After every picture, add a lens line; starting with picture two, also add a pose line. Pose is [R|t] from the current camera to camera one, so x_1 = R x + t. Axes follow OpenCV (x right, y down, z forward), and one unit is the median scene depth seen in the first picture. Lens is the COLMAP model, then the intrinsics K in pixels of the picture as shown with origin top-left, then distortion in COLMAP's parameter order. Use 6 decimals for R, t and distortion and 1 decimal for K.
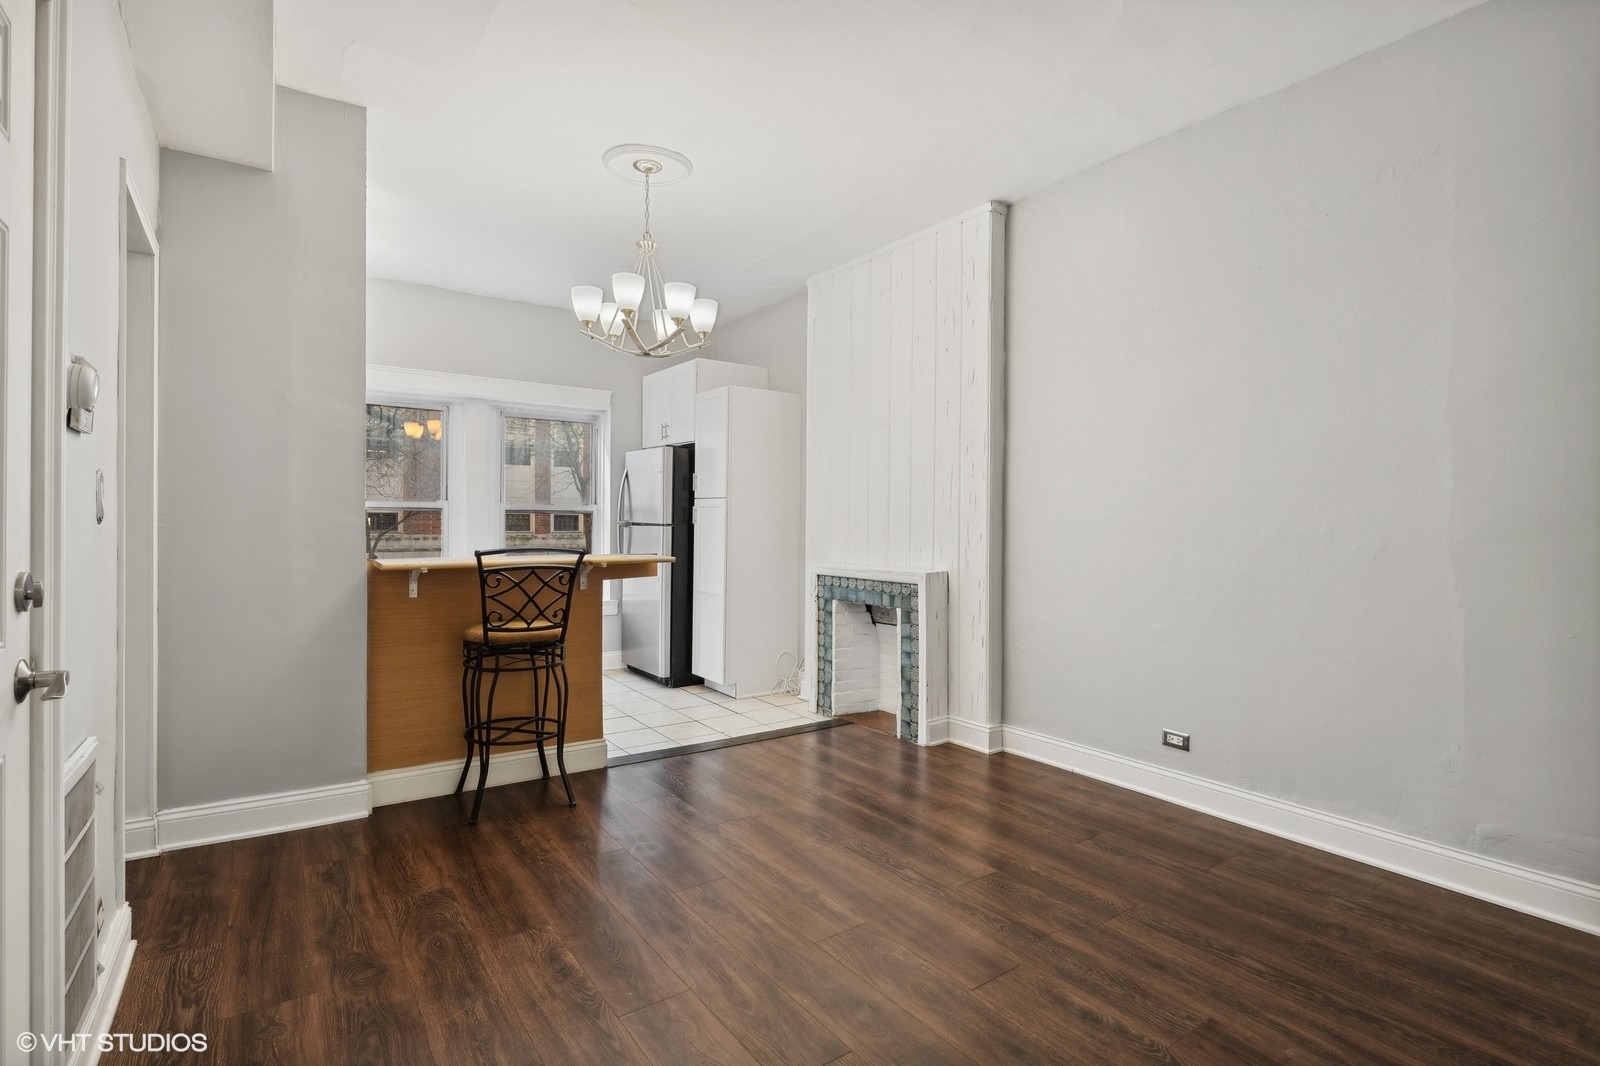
lens RADIAL K [[744.9, 0, 800.0], [0, 744.9, 533.0], [0, 0, 1]] dist [-0.016230, -0.000166]
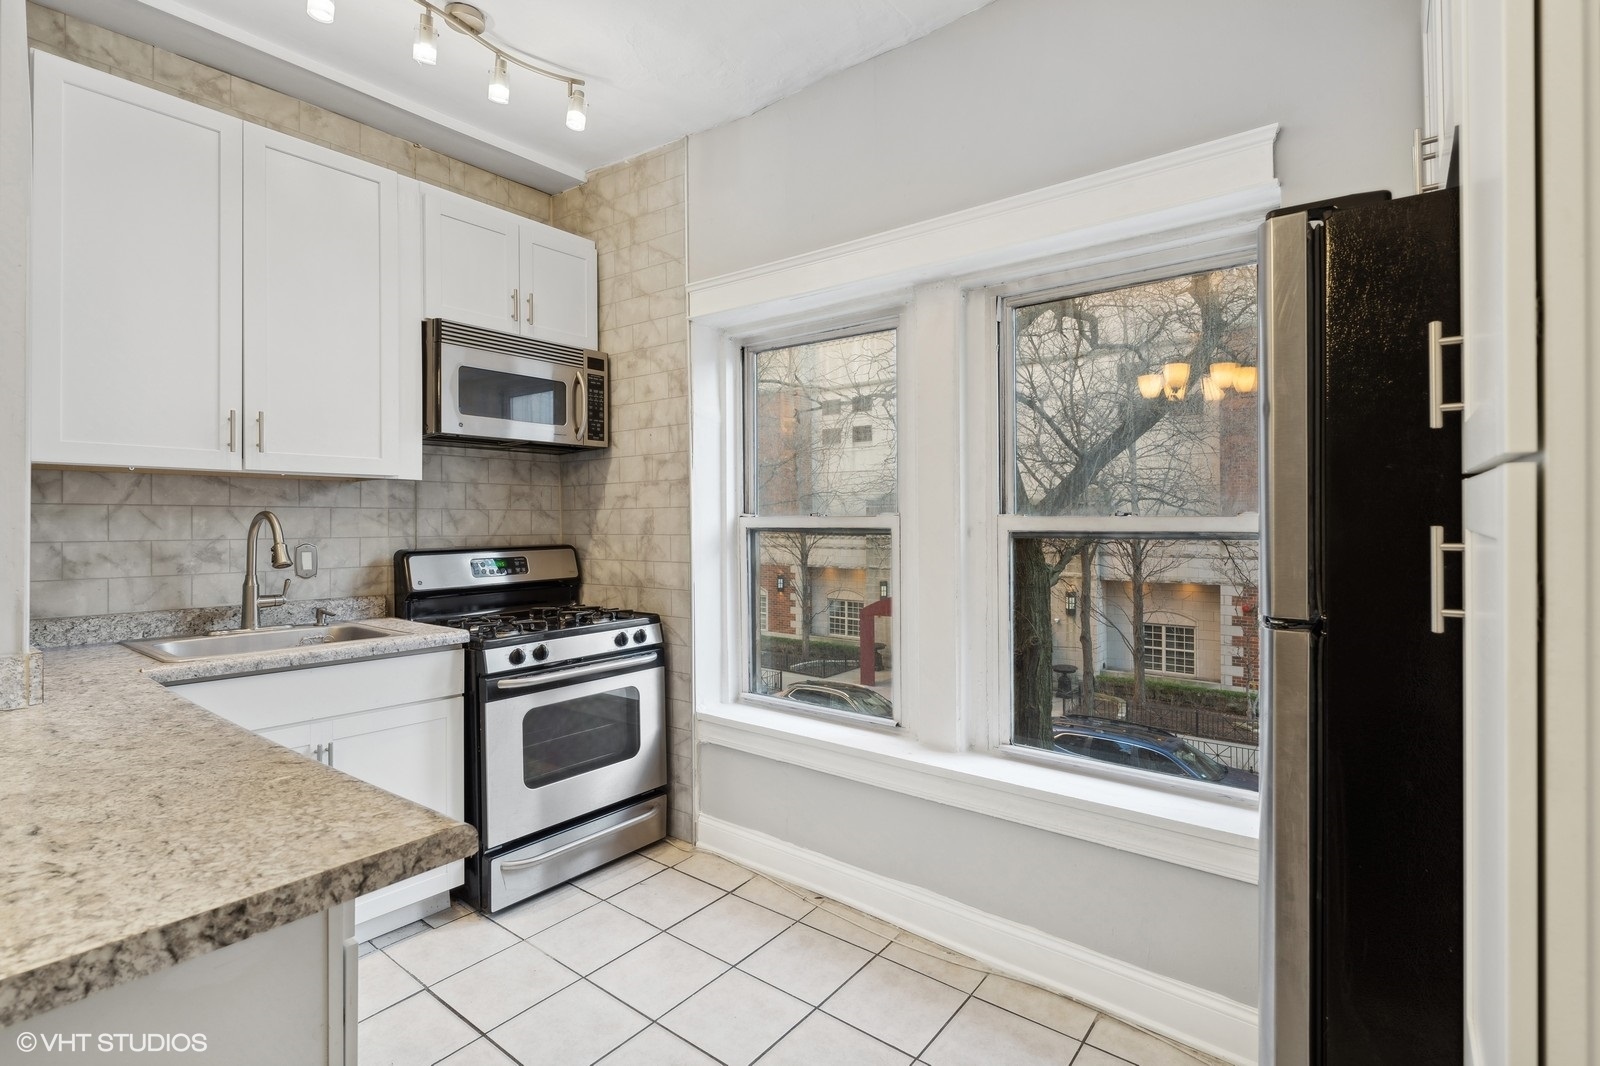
lens RADIAL K [[766.0, 0, 800.1], [0, 766.0, 518.1], [0, 0, 1]] dist [-0.002056, -0.000182]
pose [[0.286601, -0.008853, -0.958009, -0.033150], [-0.008617, 0.999893, -0.011818, -0.049862], [0.958011, 0.011642, 0.286494, 1.203101]]
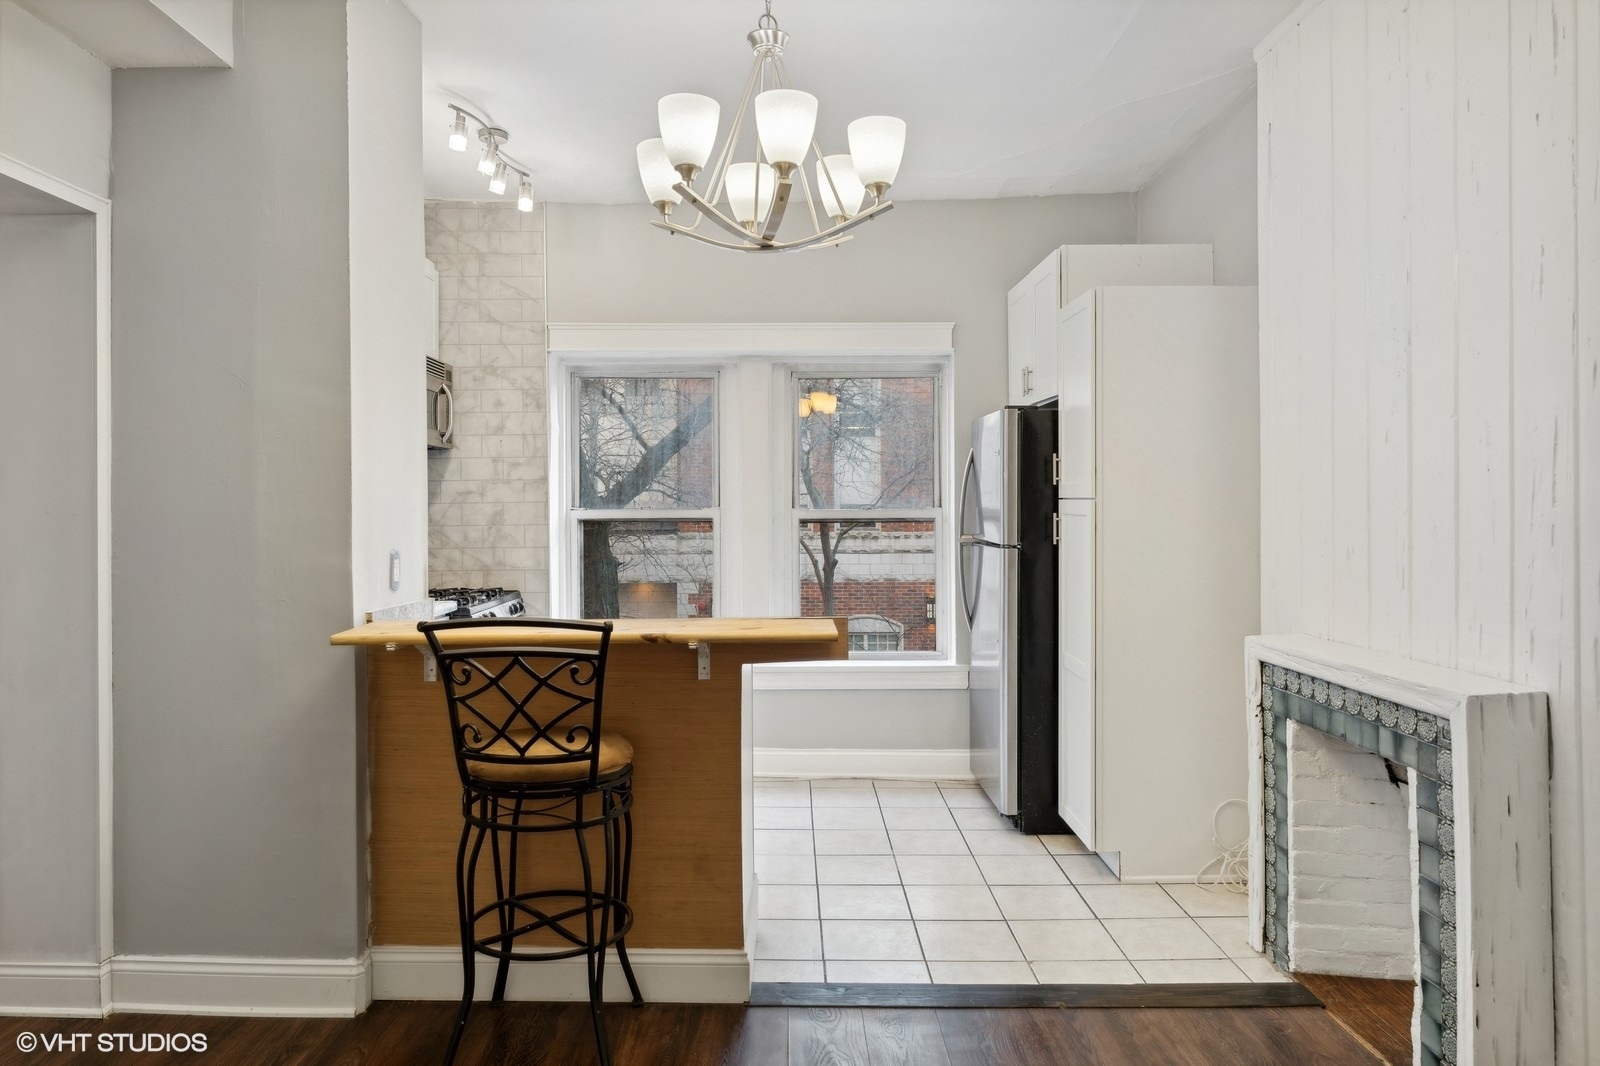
lens RADIAL K [[1035.9, 0, 800.7], [0, 1035.9, 514.8], [0, 0, 1]] dist [-0.000575, -0.000446]
pose [[0.817954, -0.006262, -0.575249, 0.214445], [0.000929, 0.999954, -0.009564, -0.040309], [0.575282, 0.007288, 0.817922, 0.382005]]
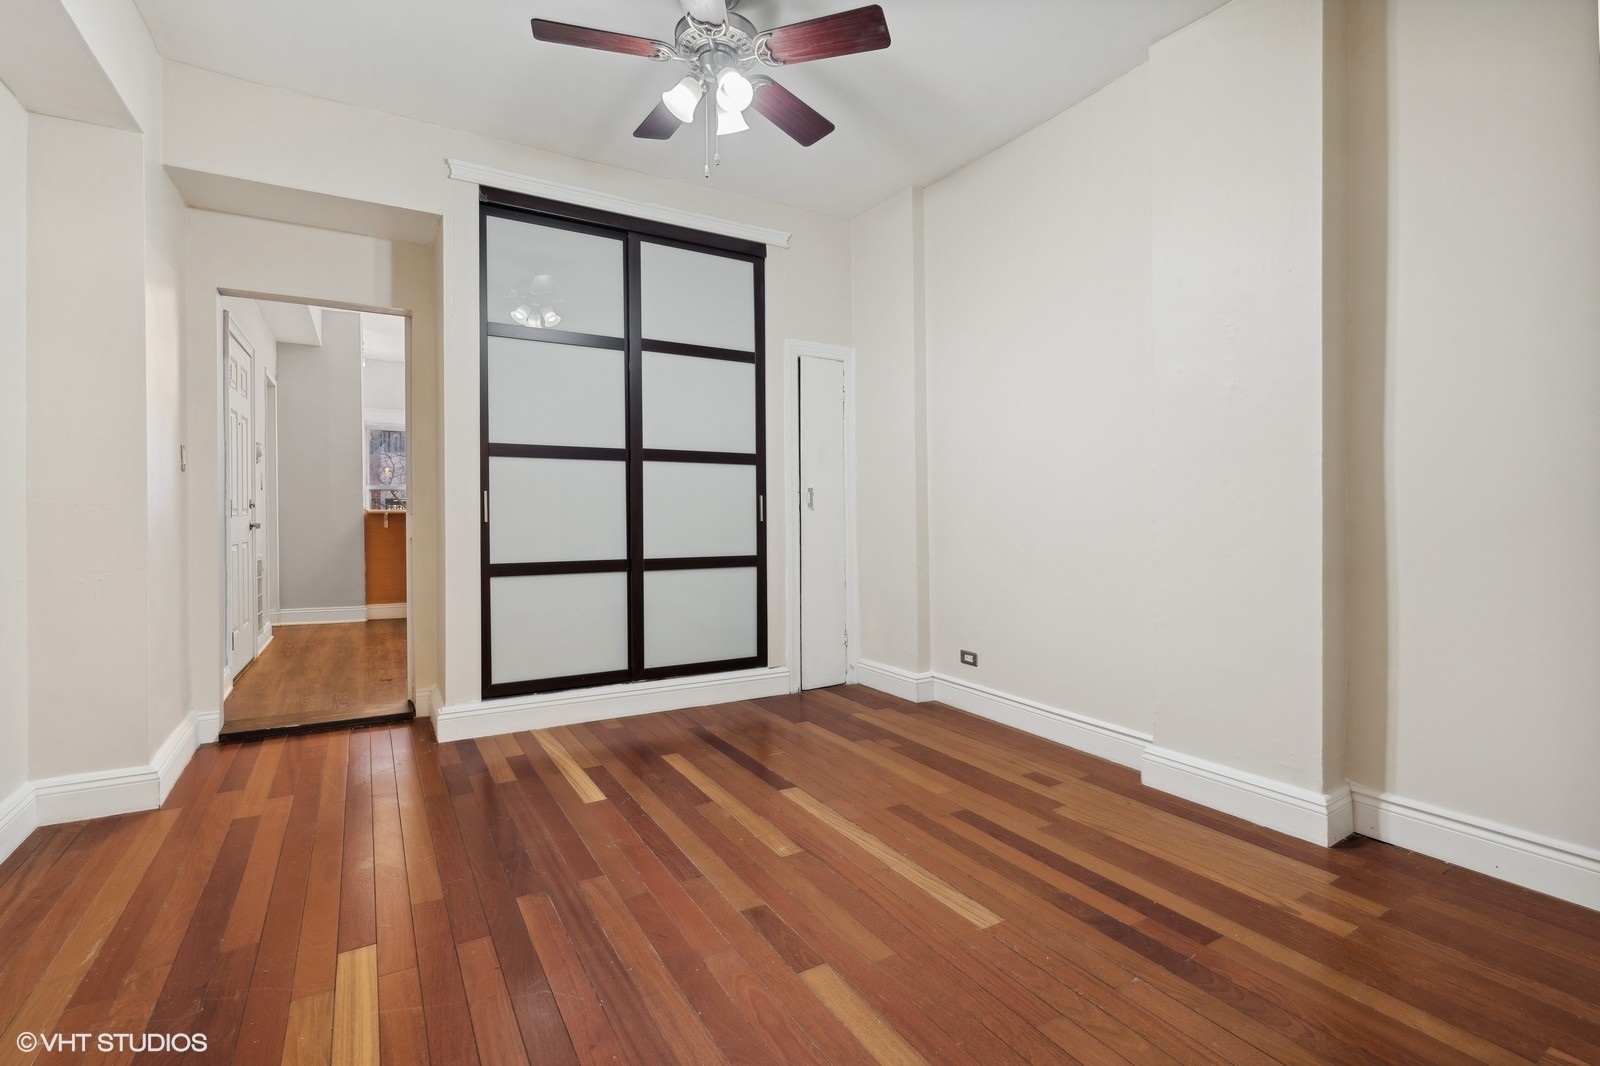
lens RADIAL K [[741.1, 0, 794.7], [0, 741.1, 519.8], [0, 0, 1]] dist [-0.000777, 0.000005]
pose [[0.994710, -0.004533, -0.102626, 0.791768], [0.004570, 0.999990, 0.000126, 0.059130], [0.102624, -0.000594, 0.994720, -0.928923]]
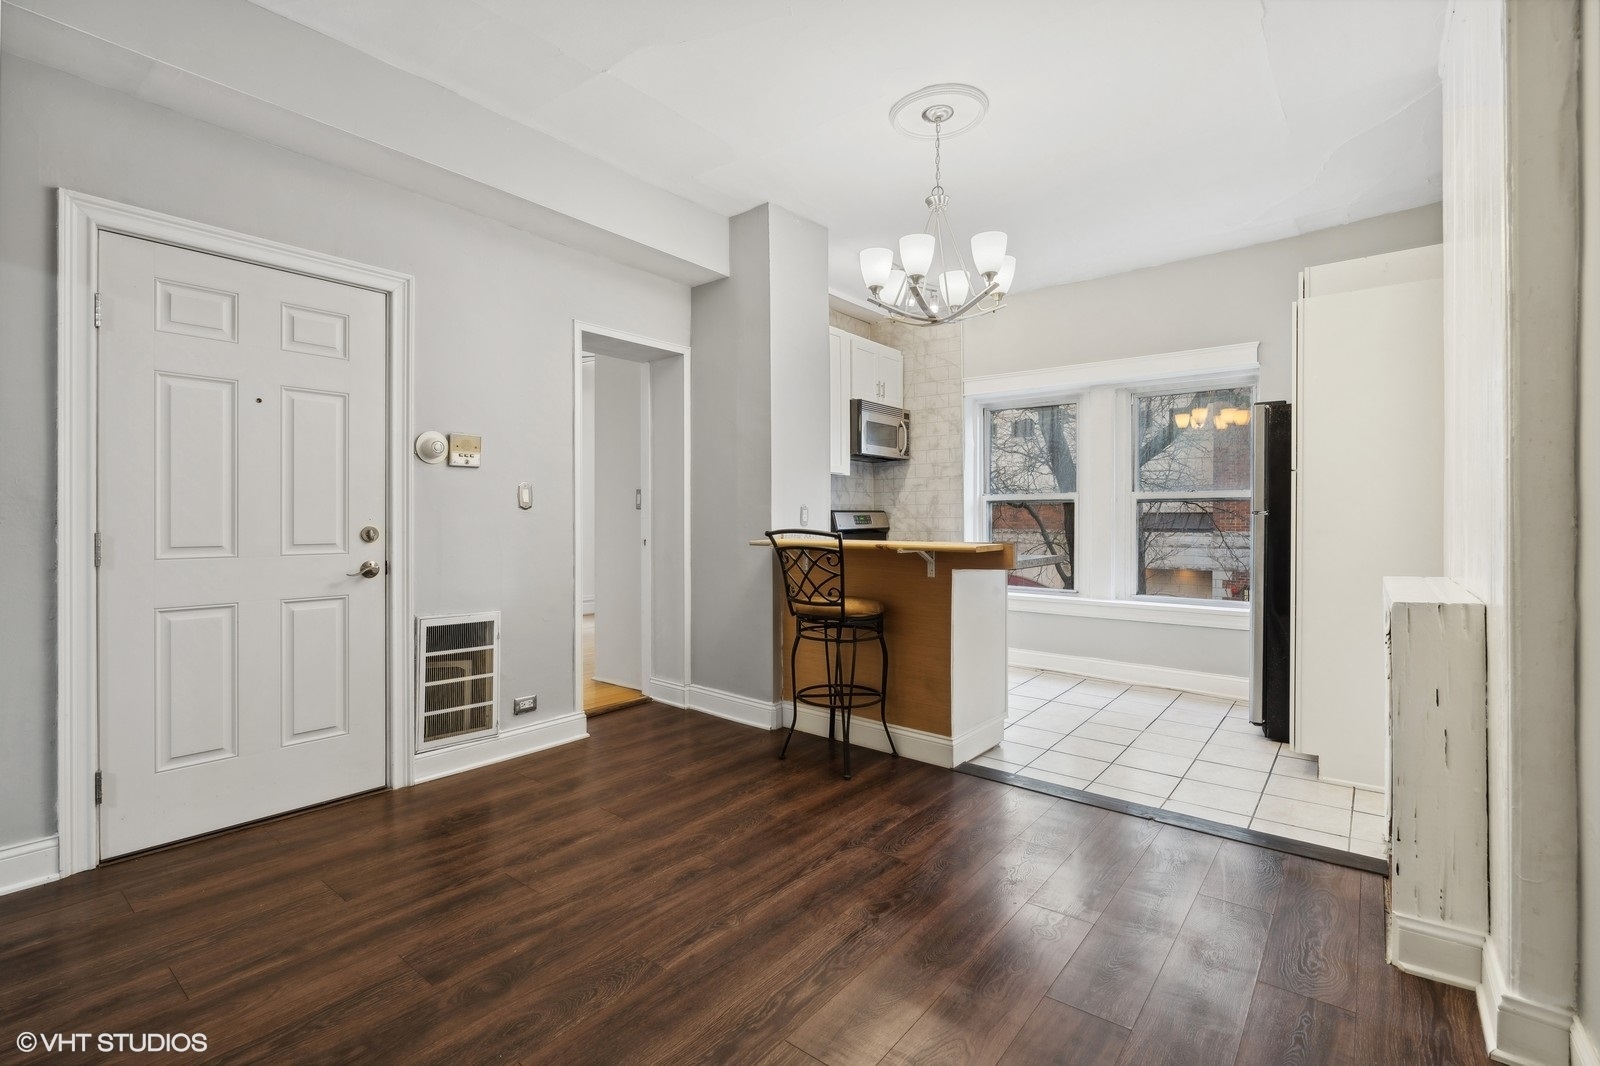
lens RADIAL K [[728.5, 0, 798.1], [0, 728.5, 526.7], [0, 0, 1]] dist [-0.001636, -0.000040]
pose [[0.275571, 0.006229, -0.961261, 0.557318], [-0.012264, 0.999920, 0.002964, 0.008965], [0.961203, 0.010972, 0.275625, 0.547015]]
